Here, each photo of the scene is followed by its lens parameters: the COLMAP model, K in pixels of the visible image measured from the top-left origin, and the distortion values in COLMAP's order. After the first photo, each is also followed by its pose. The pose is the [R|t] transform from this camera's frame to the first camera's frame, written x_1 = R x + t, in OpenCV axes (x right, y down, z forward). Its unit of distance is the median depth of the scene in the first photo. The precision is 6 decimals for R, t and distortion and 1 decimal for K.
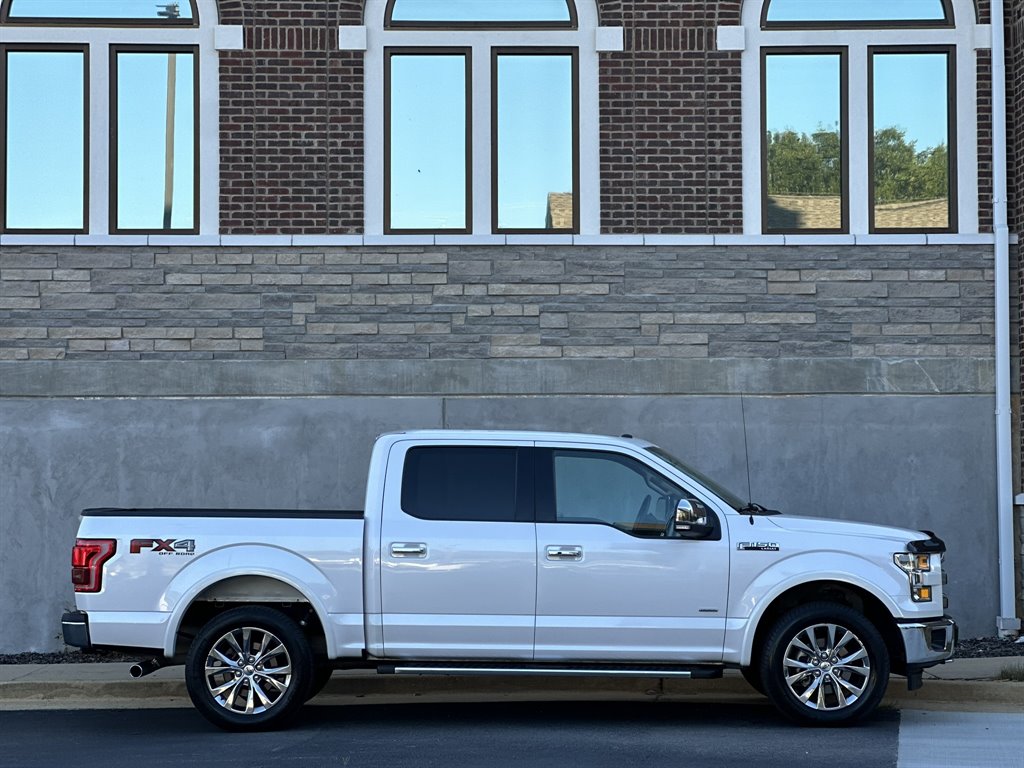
lens RADIAL K [[2312.7, 0, 508.1], [0, 2312.7, 380.4], [0, 0, 1]] dist [-0.293180, 9.312022]
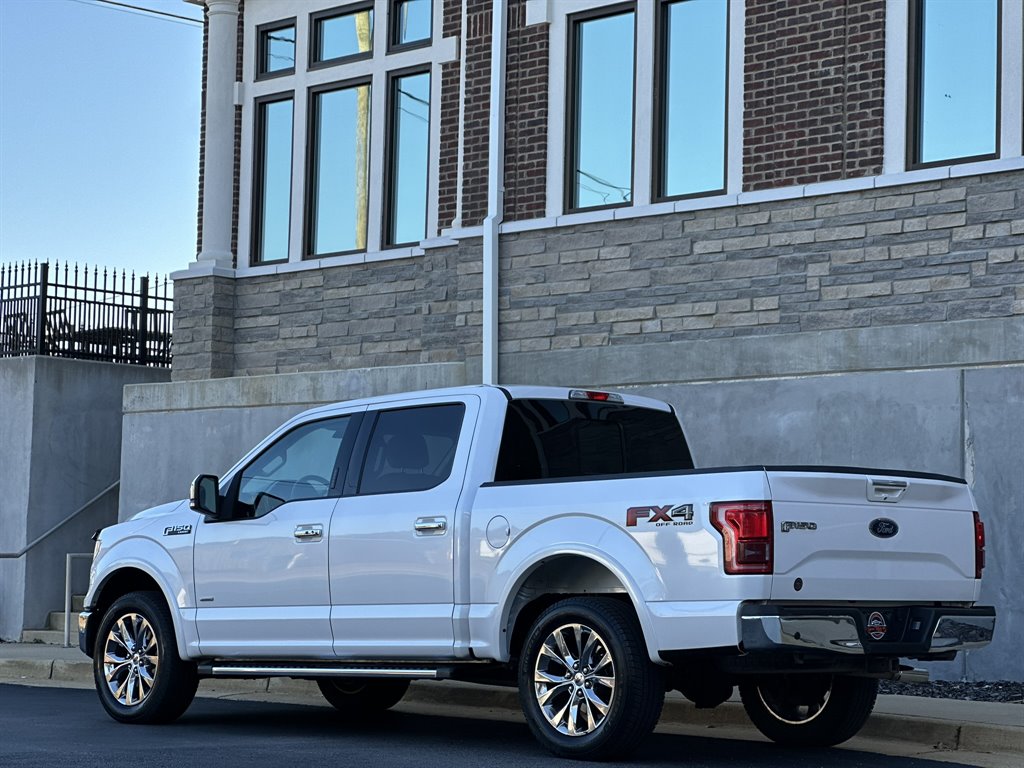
lens RADIAL K [[2320.4, 0, 517.0], [0, 2320.4, 378.3], [0, 0, 1]] dist [-0.211914, 7.088611]
pose [[0.700385, -0.041055, -0.712584, 0.432352], [0.016385, 0.999006, -0.041453, 0.041134], [0.713577, 0.017357, 0.700361, 0.332610]]
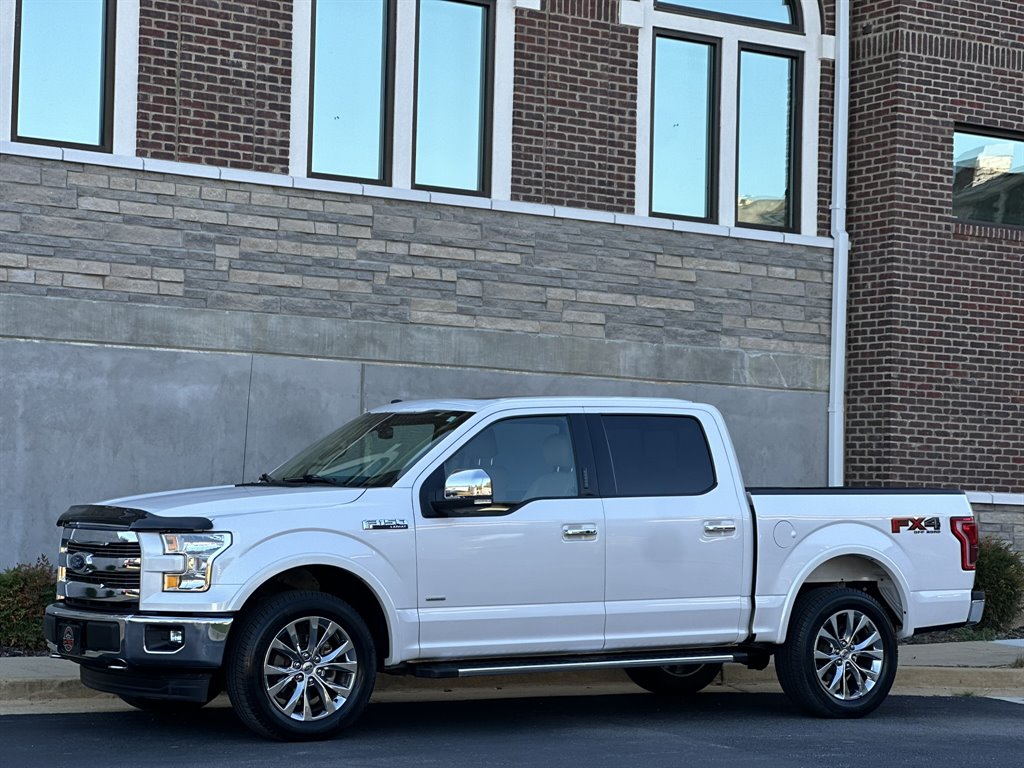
lens RADIAL K [[2307.4, 0, 515.0], [0, 2307.4, 380.1], [0, 0, 1]] dist [-0.188777, 6.945925]
pose [[0.851590, 0.057644, 0.521029, -0.448539], [-0.057991, 0.998194, -0.015652, 0.024798], [-0.520990, -0.016886, 0.853395, 0.193865]]
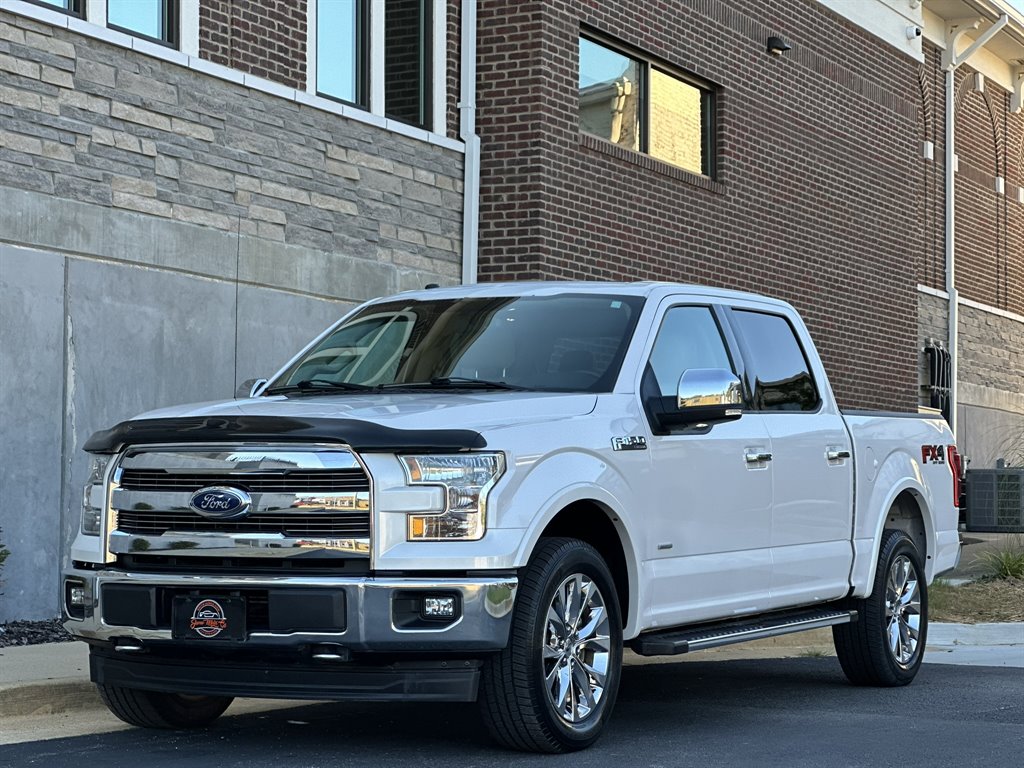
lens RADIAL K [[2304.5, 0, 500.6], [0, 2304.5, 385.0], [0, 0, 1]] dist [-0.050761, 4.070646]
pose [[0.485555, 0.060994, 0.872076, -0.556289], [-0.056972, 0.997650, -0.038056, 0.063888], [-0.872348, -0.031205, 0.487889, 0.554207]]
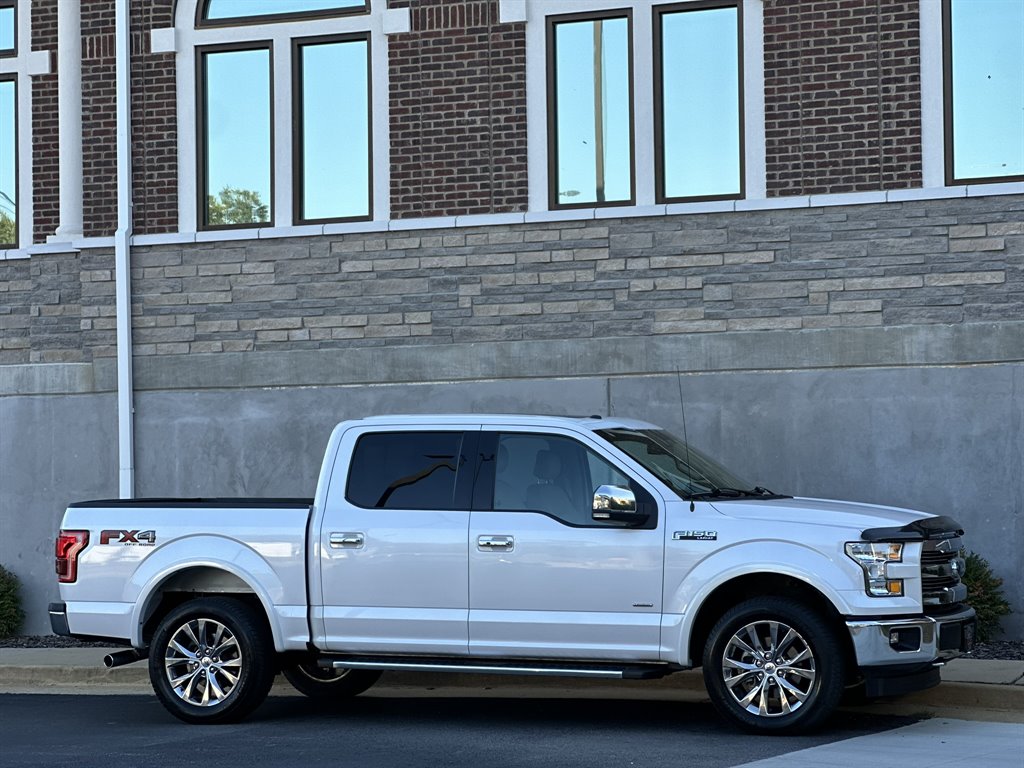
lens RADIAL K [[2312.7, 0, 508.1], [0, 2312.7, 380.4], [0, 0, 1]] dist [-0.293180, 9.312022]
pose [[0.930808, -0.027636, -0.364462, 0.281873], [0.031105, 0.999509, 0.003652, 0.003763], [0.364182, -0.014736, 0.931211, 0.093757]]
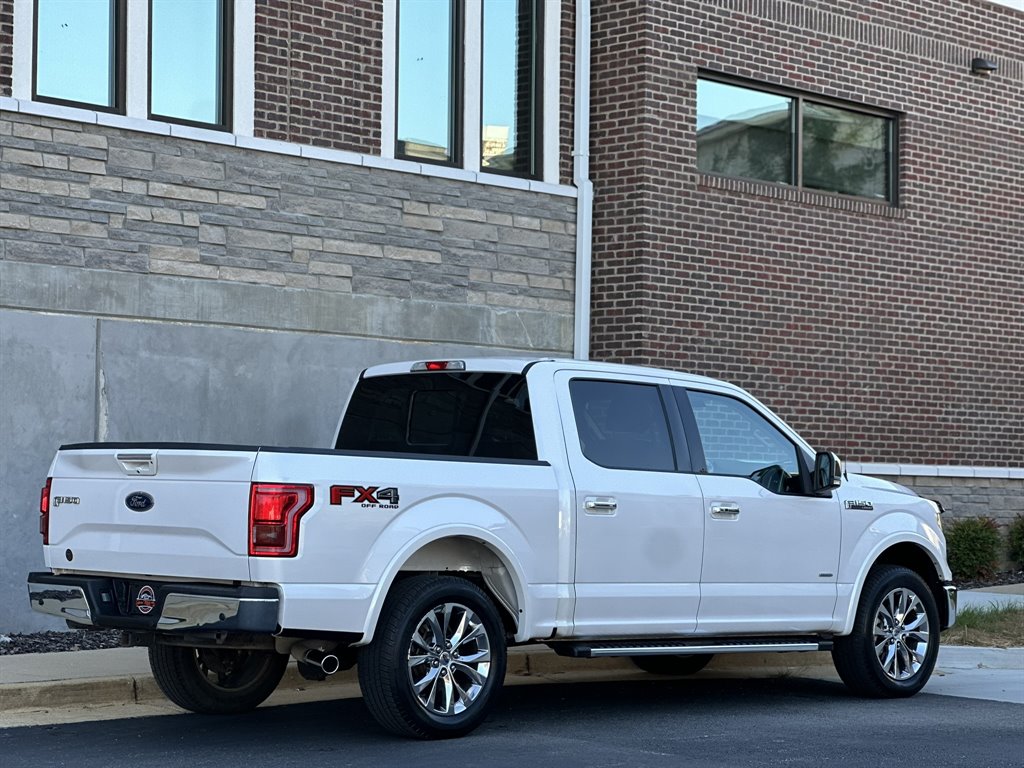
lens RADIAL K [[2320.4, 0, 517.0], [0, 2320.4, 378.3], [0, 0, 1]] dist [-0.211914, 7.088611]
pose [[0.712844, 0.049048, 0.699606, -0.481342], [-0.054111, 0.998424, -0.014862, 0.032070], [-0.699232, -0.027262, 0.714374, 0.328810]]
